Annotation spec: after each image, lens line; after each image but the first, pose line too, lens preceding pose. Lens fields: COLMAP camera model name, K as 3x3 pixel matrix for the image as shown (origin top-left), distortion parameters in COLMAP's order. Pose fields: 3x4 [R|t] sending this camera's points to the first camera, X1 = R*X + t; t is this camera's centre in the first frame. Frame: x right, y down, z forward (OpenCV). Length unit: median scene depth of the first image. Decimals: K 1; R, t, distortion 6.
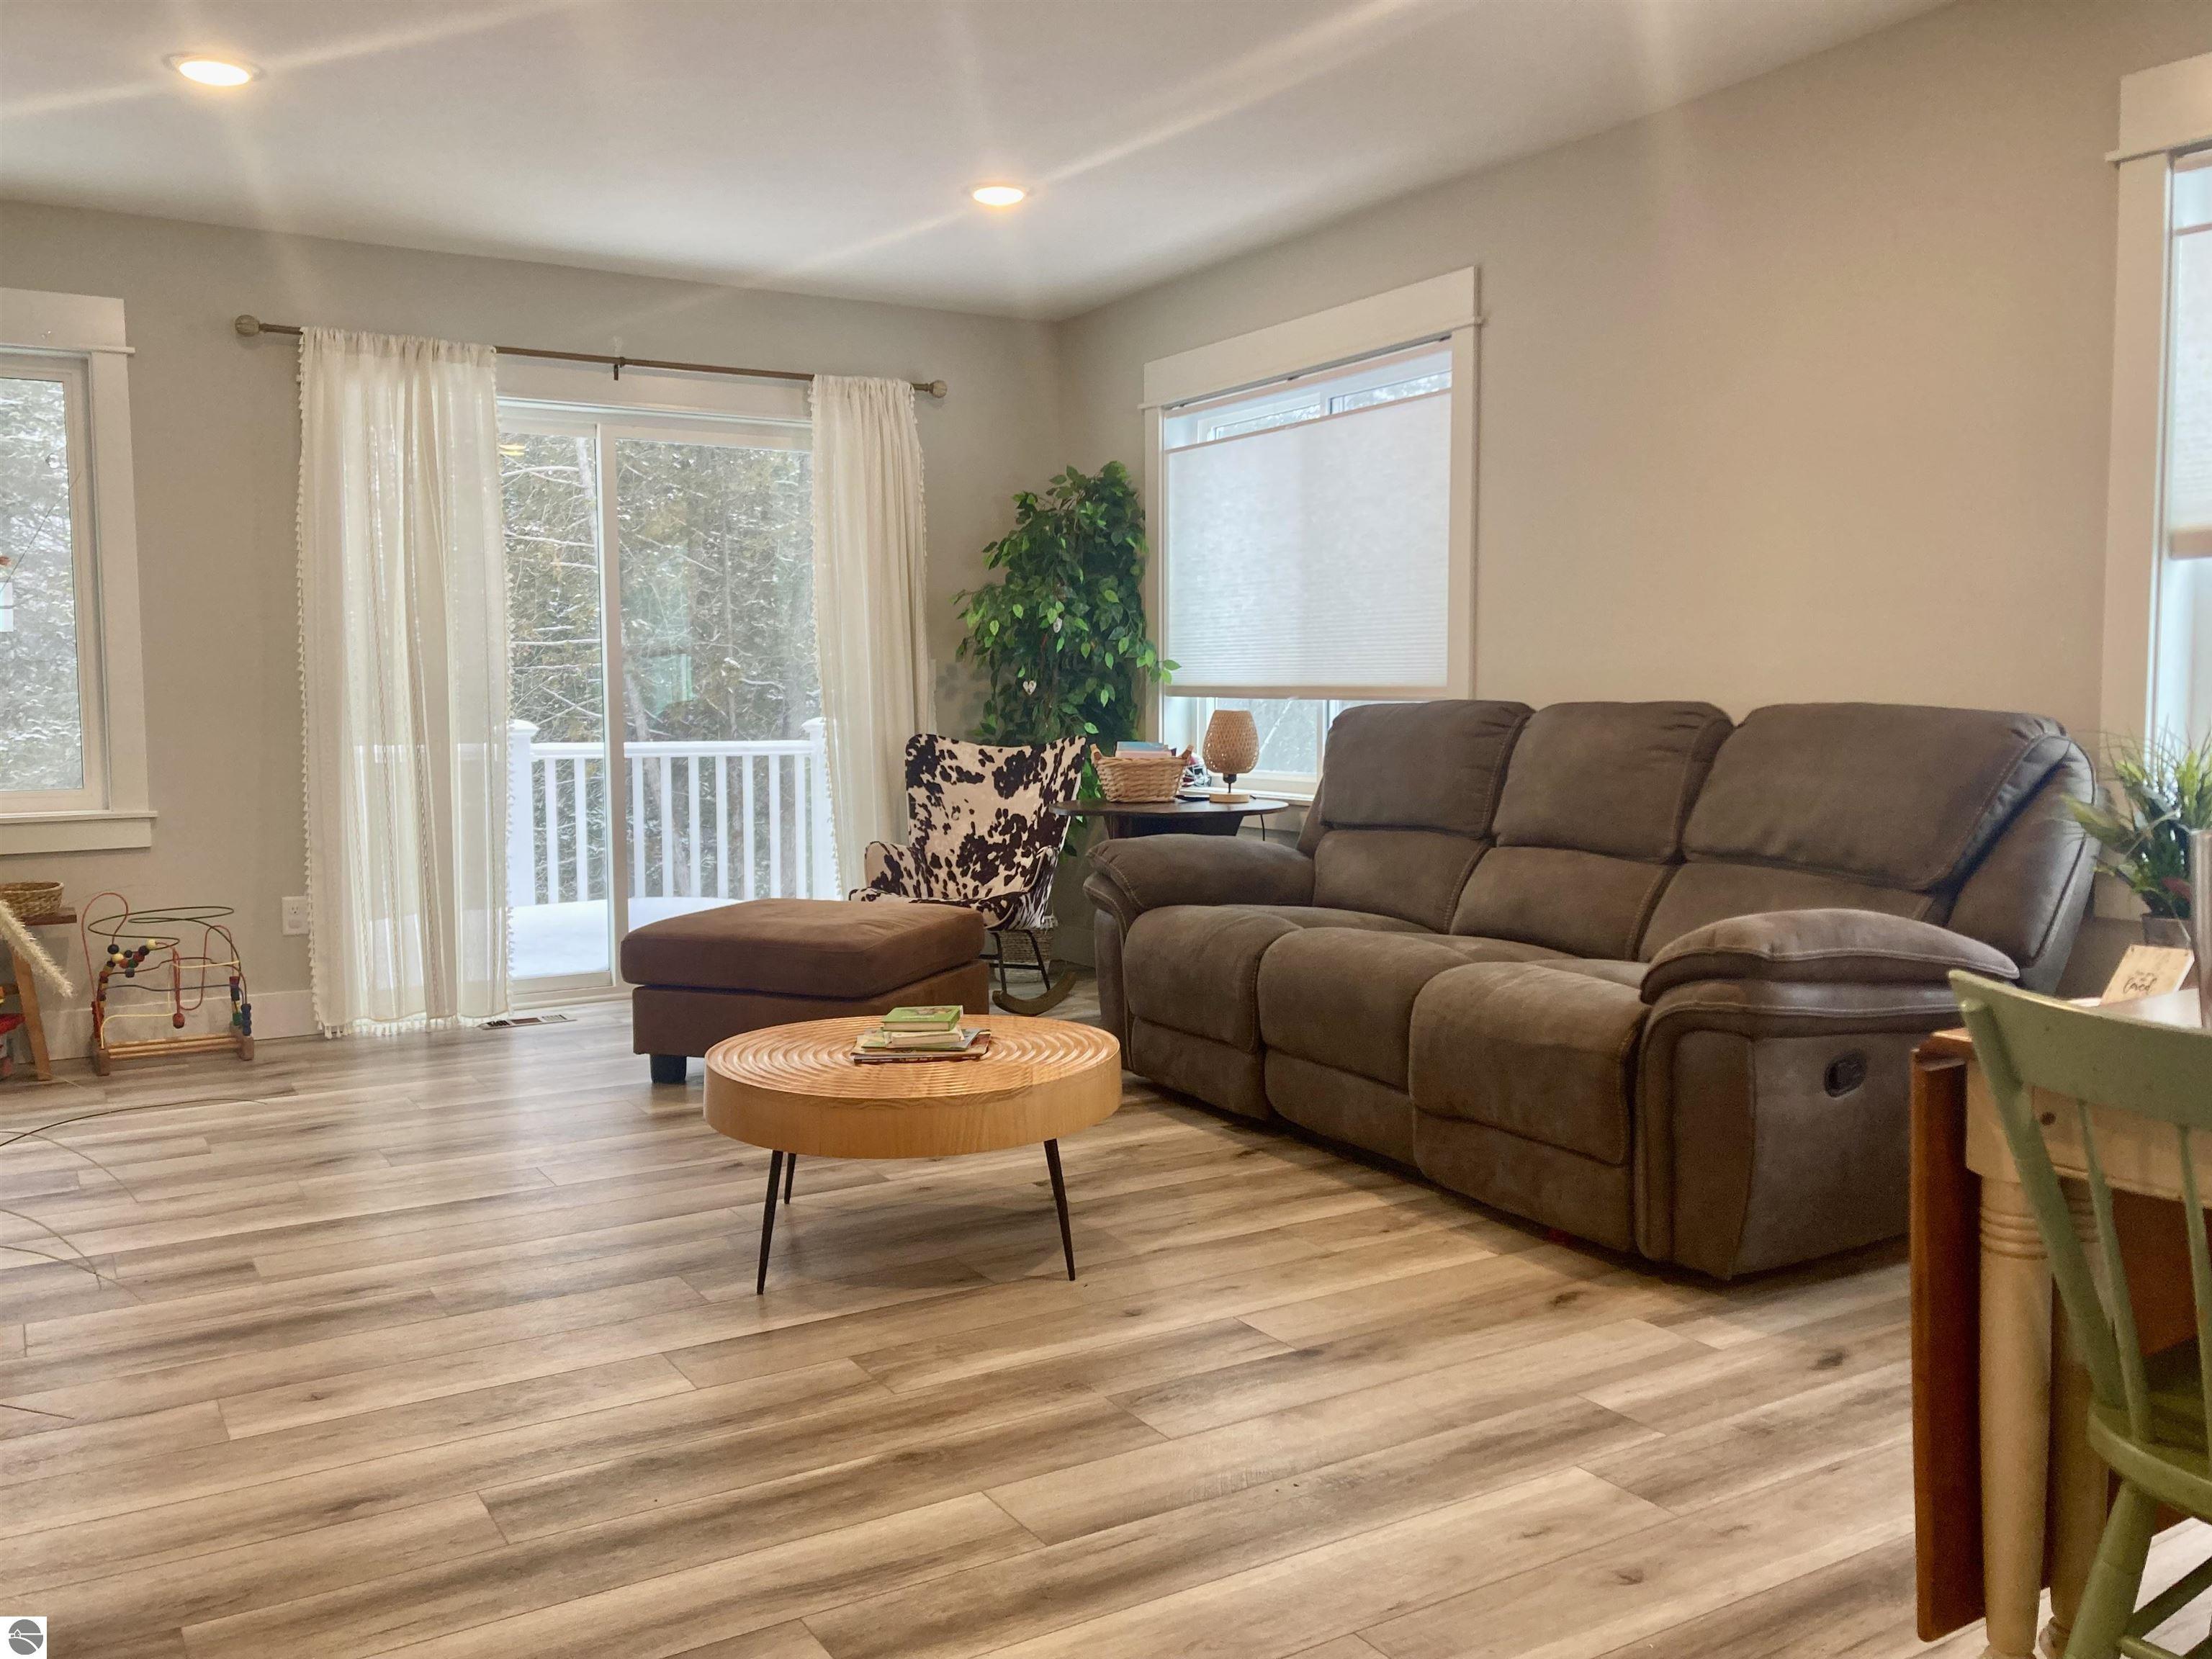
lens RADIAL K [[1822.2, 0, 1105.3], [0, 1822.2, 842.1], [0, 0, 1]] dist [0.060625, -0.023136]
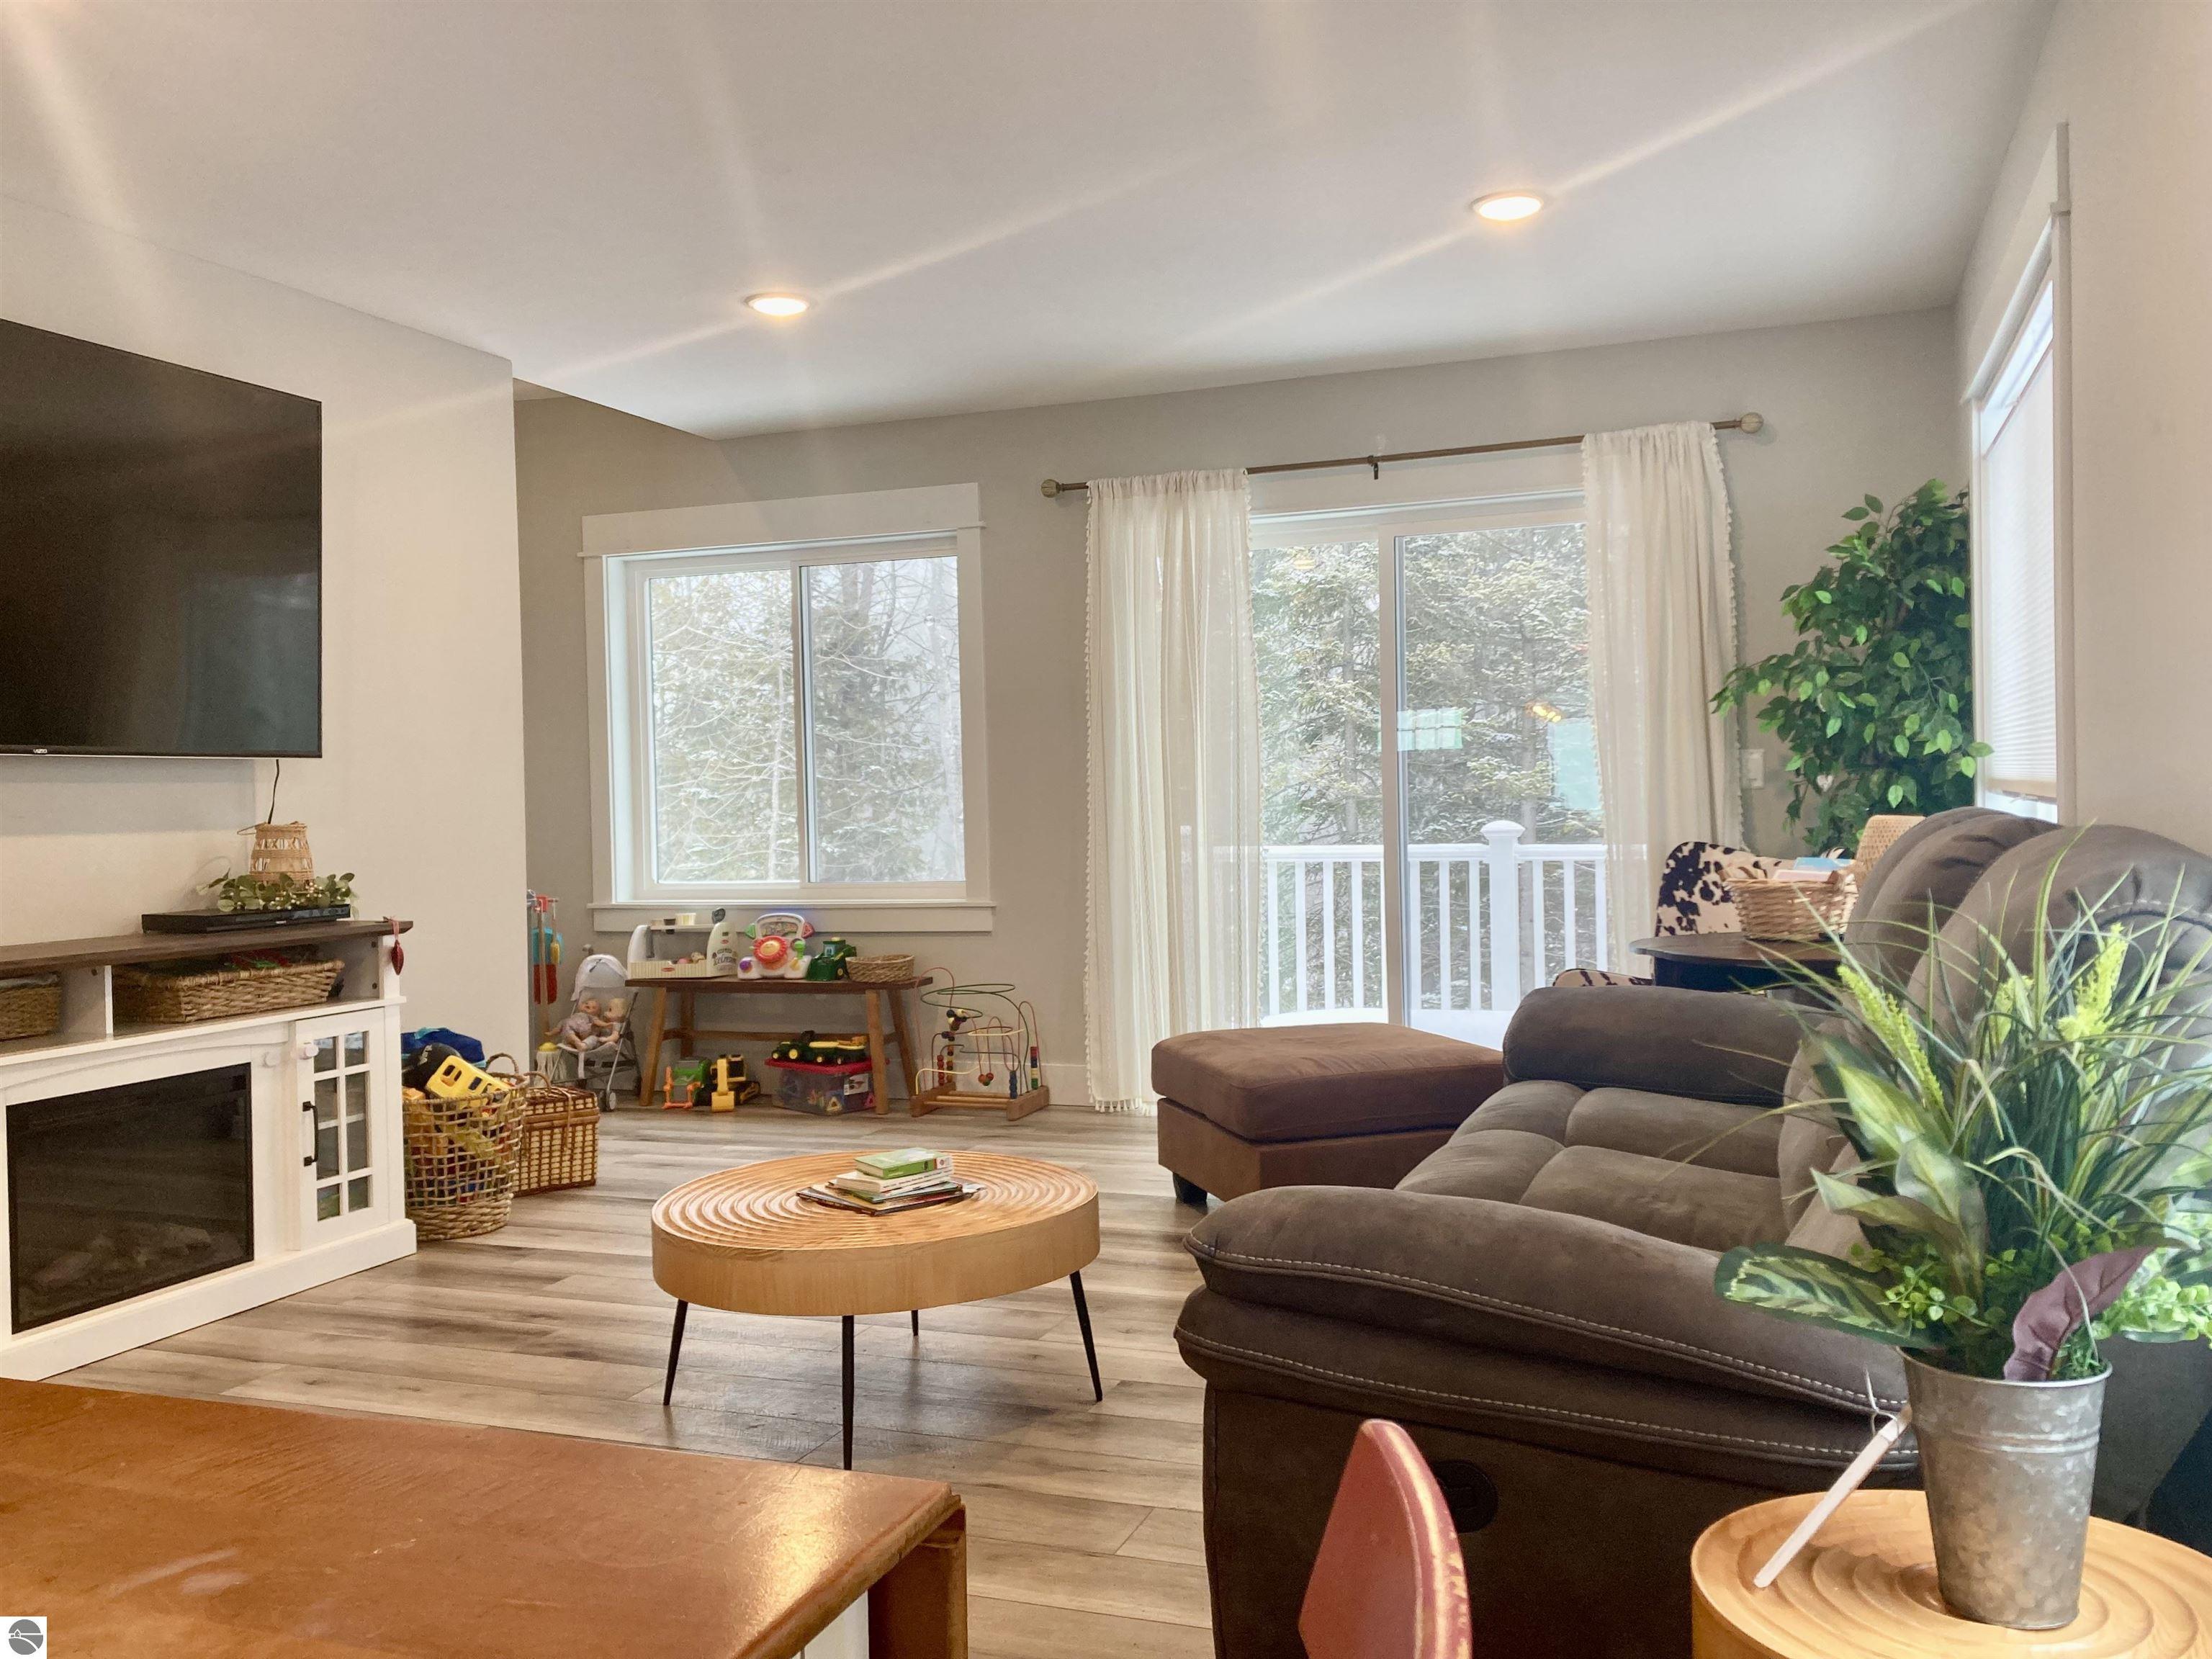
lens RADIAL K [[1822.2, 0, 1106.3], [0, 1822.2, 809.7], [0, 0, 1]] dist [0.060625, -0.023136]
pose [[0.609008, -0.000270, -0.793164, 0.442111], [-0.049205, 0.998061, -0.038121, -0.032333], [0.791637, 0.062244, 0.607813, 0.318240]]
